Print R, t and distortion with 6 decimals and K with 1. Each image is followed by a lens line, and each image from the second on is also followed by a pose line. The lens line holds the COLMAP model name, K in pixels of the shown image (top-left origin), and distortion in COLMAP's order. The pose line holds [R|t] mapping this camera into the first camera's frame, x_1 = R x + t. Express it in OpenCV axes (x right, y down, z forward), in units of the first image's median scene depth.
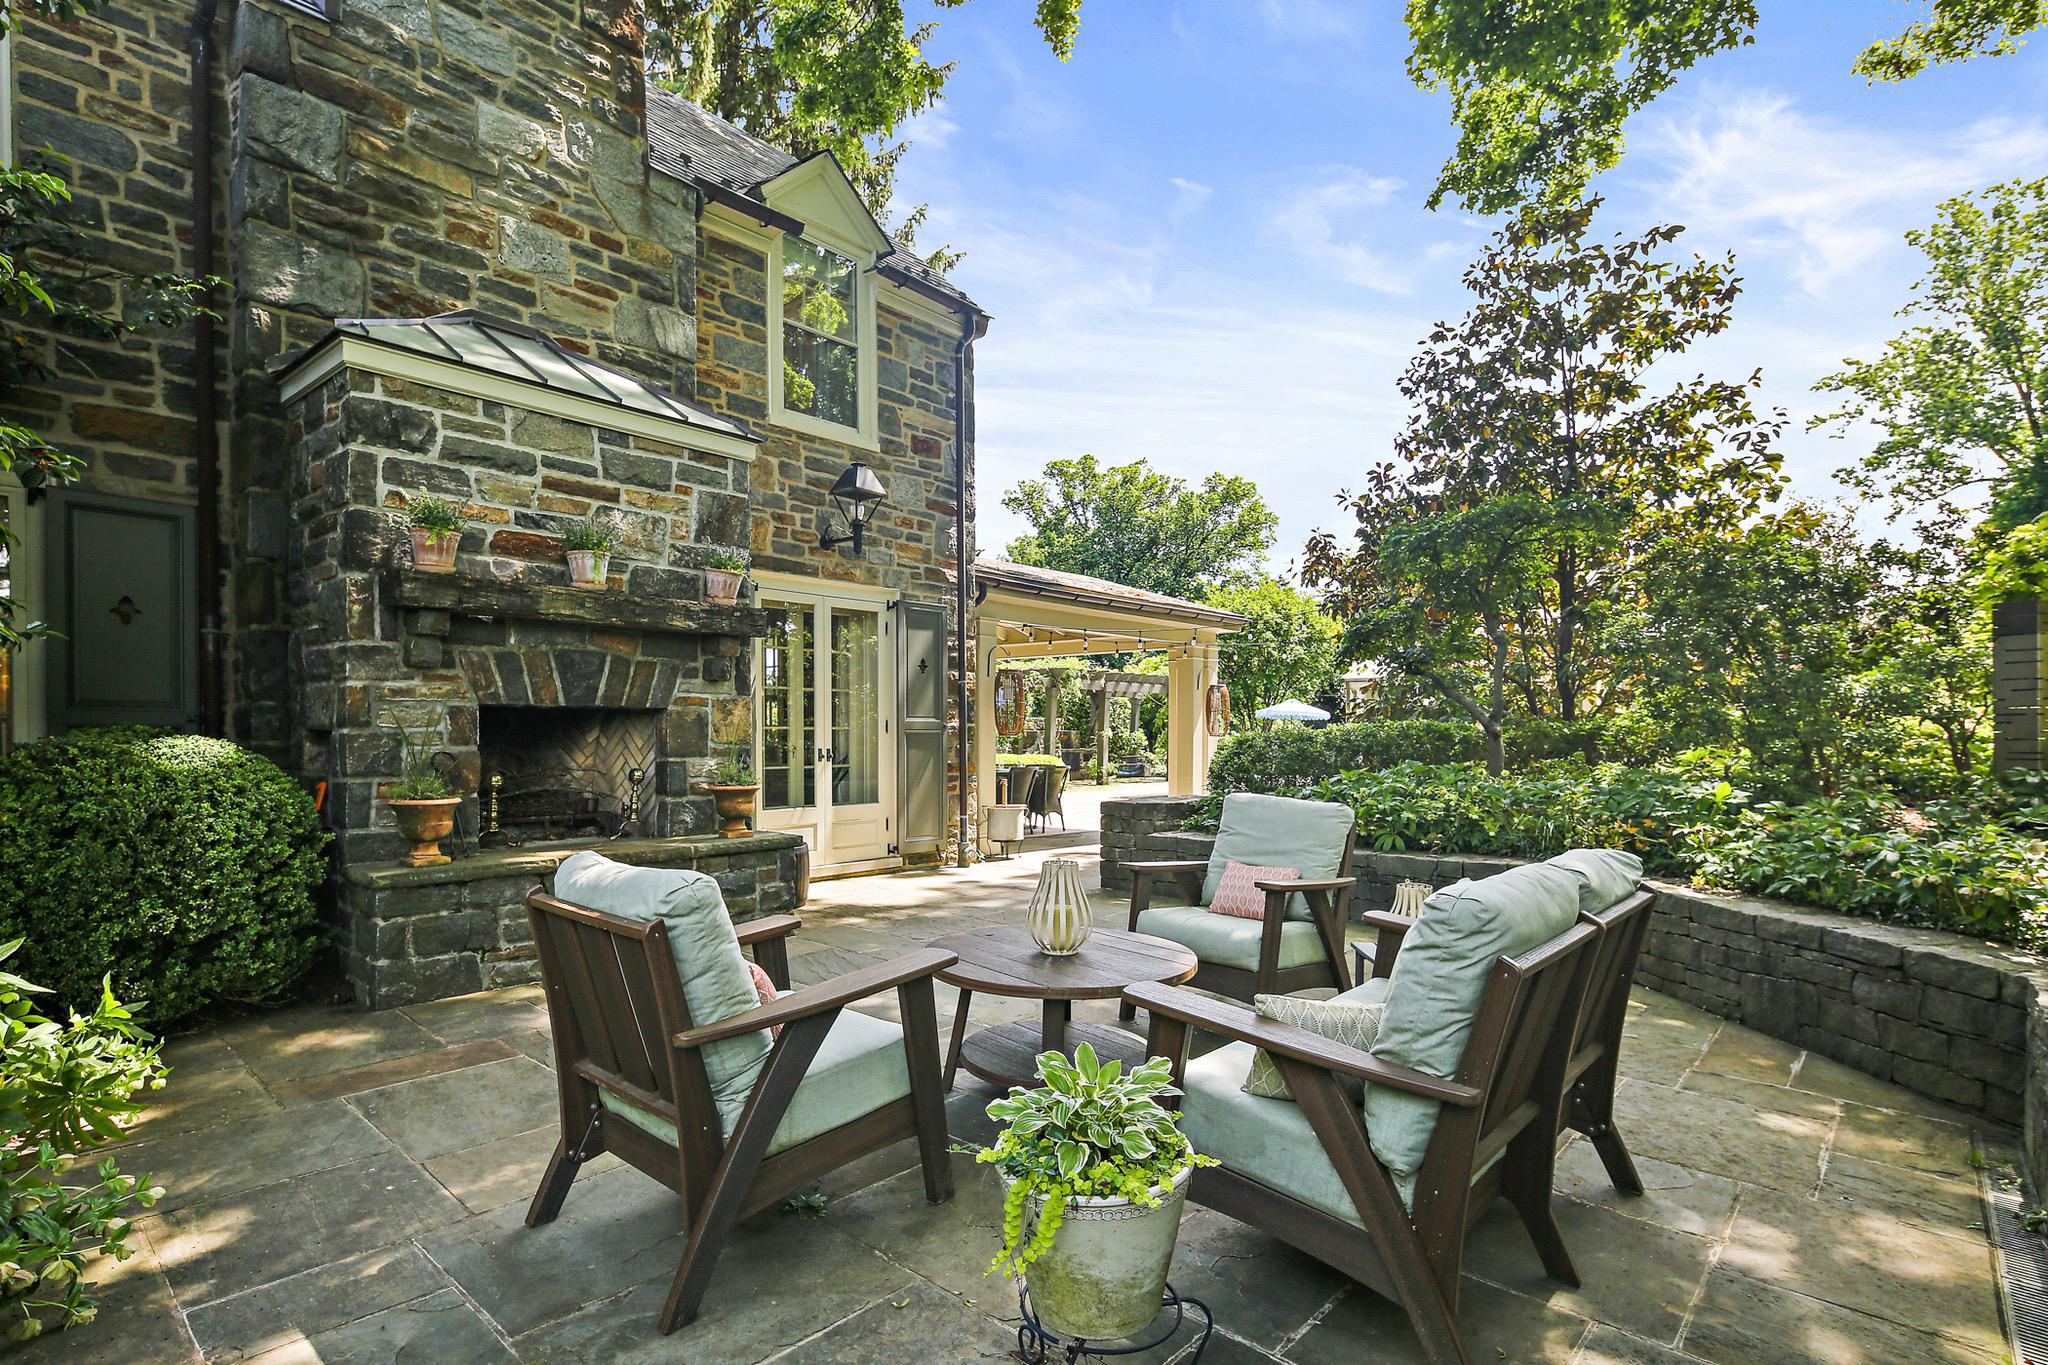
lens RADIAL K [[1016.7, 0, 1021.6], [0, 1016.7, 740.8], [0, 0, 1]] dist [-0.000020, -0.000050]
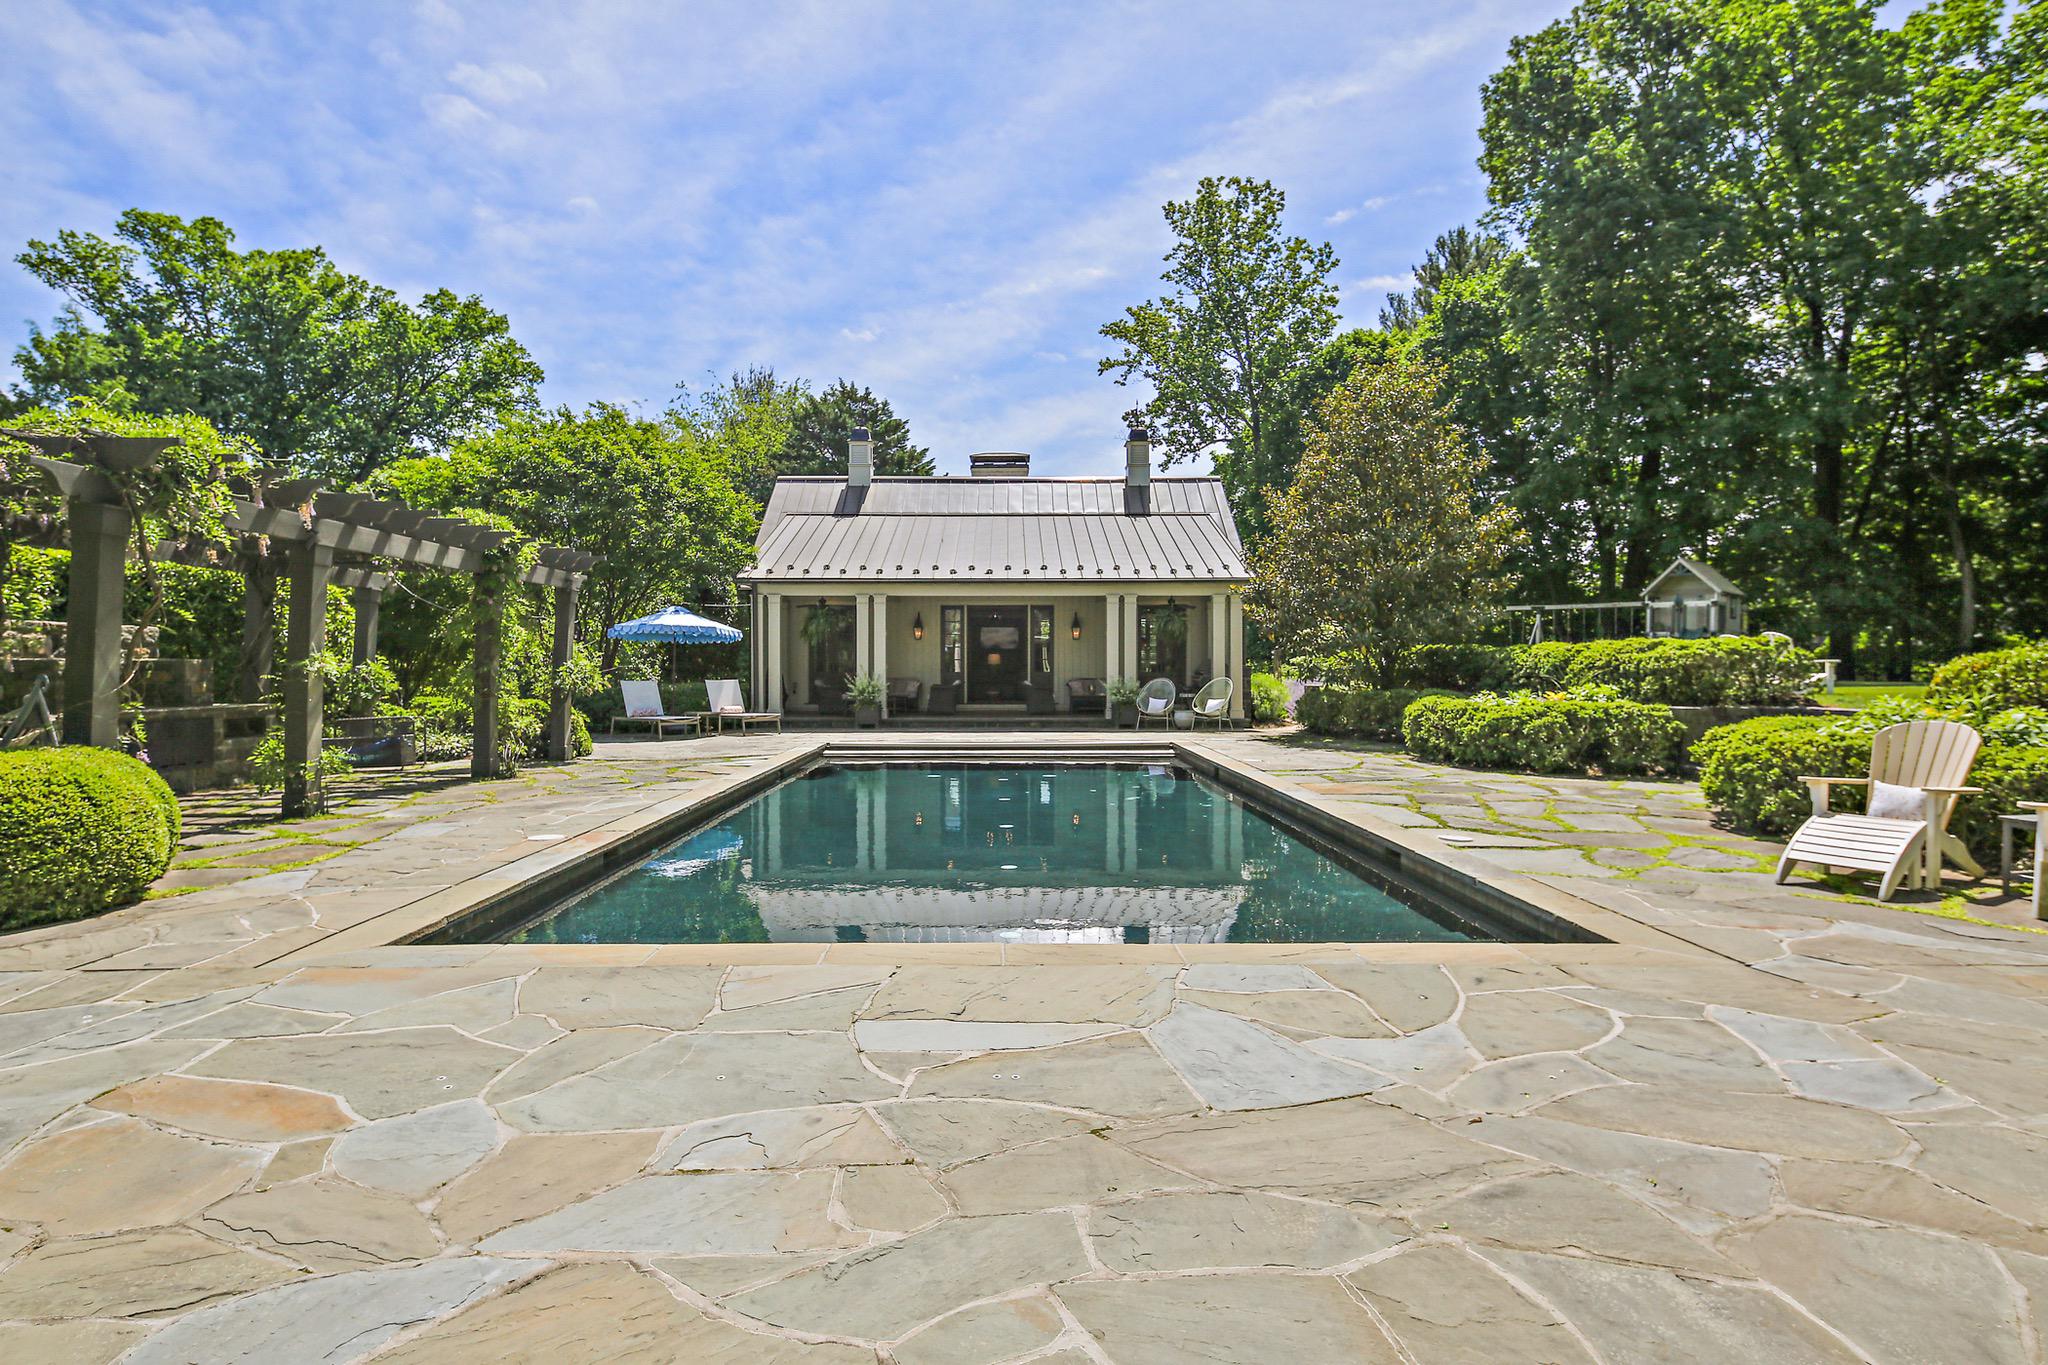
lens RADIAL K [[1038.6, 0, 1024.0], [0, 1038.6, 682.5], [0, 0, 1]] dist [-0.003526, 0.000201]
pose [[0.743573, -0.009205, 0.668591, 0.009071], [0.003257, 0.999943, 0.010145, -0.001622], [-0.668647, -0.005366, 0.743561, 0.203901]]
